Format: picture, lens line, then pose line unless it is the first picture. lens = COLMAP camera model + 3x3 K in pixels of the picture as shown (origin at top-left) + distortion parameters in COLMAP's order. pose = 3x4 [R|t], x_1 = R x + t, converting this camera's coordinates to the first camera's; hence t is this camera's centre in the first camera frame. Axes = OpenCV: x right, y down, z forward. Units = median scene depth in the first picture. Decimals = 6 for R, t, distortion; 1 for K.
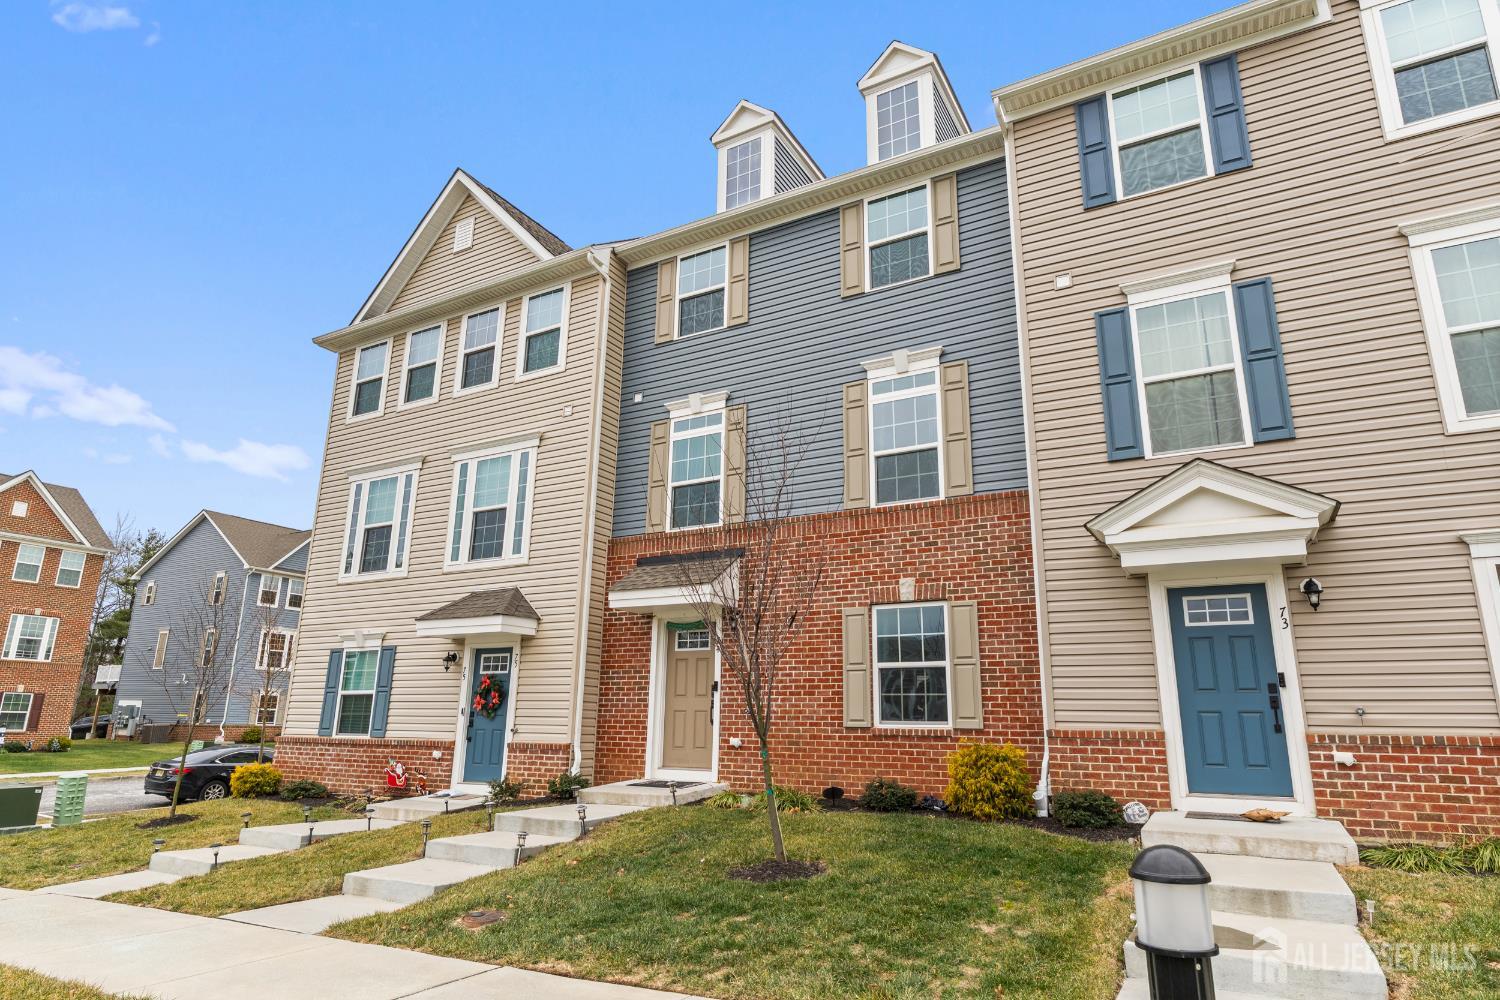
lens RADIAL K [[855.5, 0, 752.5], [0, 855.5, 500.6], [0, 0, 1]] dist [-0.001453, -0.000193]
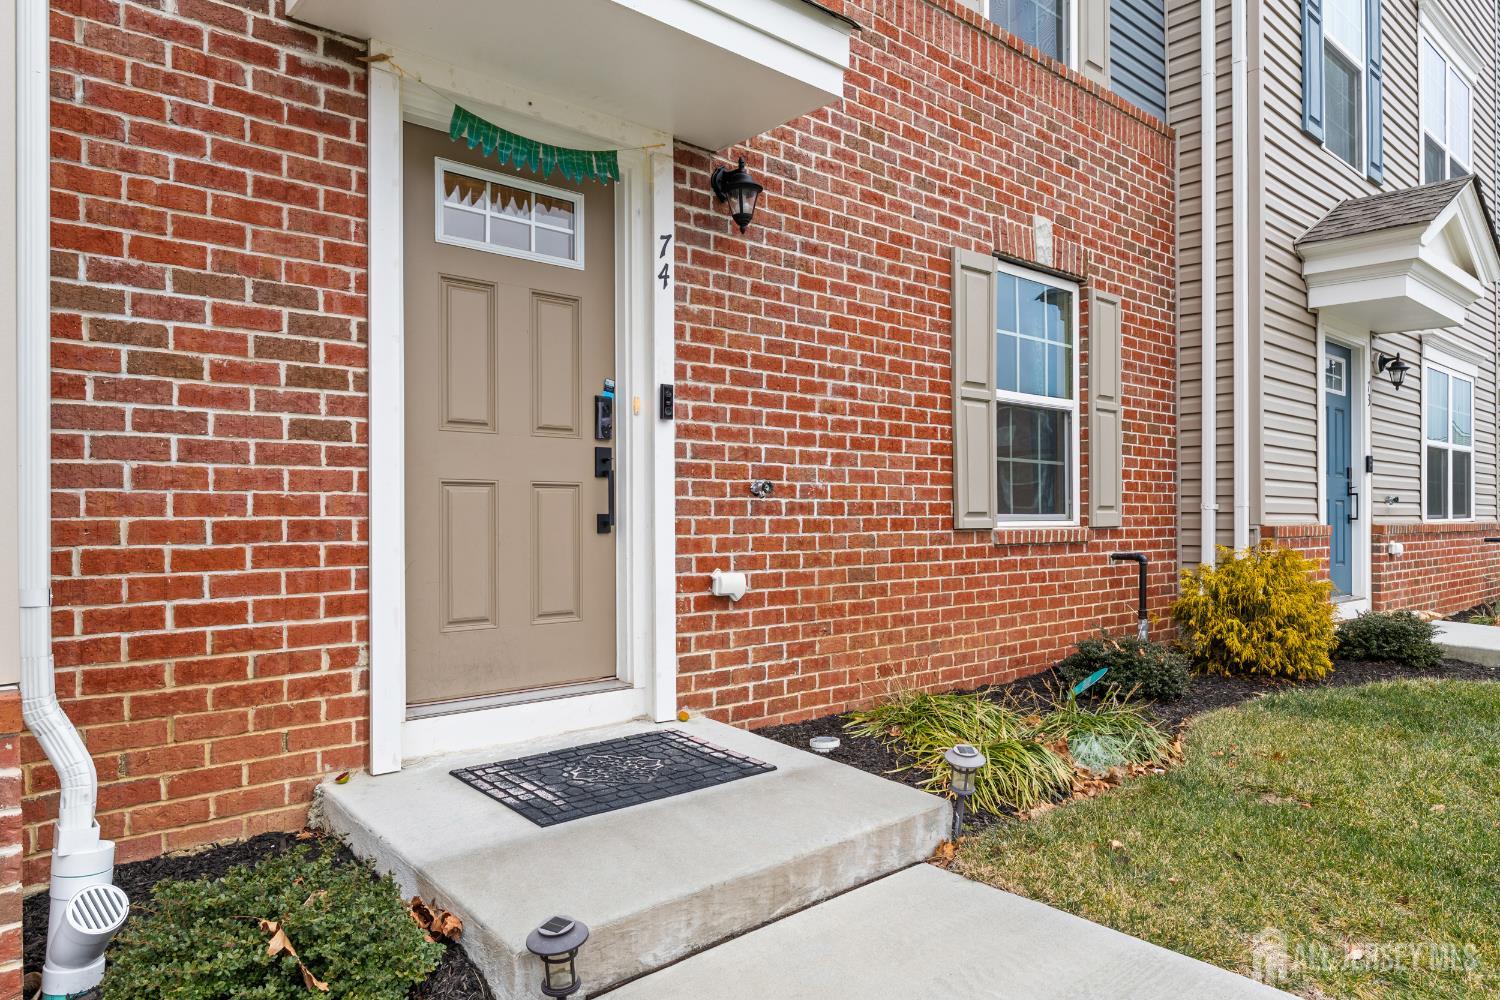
lens RADIAL K [[961.0, 0, 749.4], [0, 961.0, 511.4], [0, 0, 1]] dist [0.002701, 0.000079]
pose [[0.321650, -0.010295, 0.946803, -0.356709], [-0.236740, 0.967307, 0.090944, 0.227744], [-0.916786, -0.253398, 0.308697, 0.911178]]
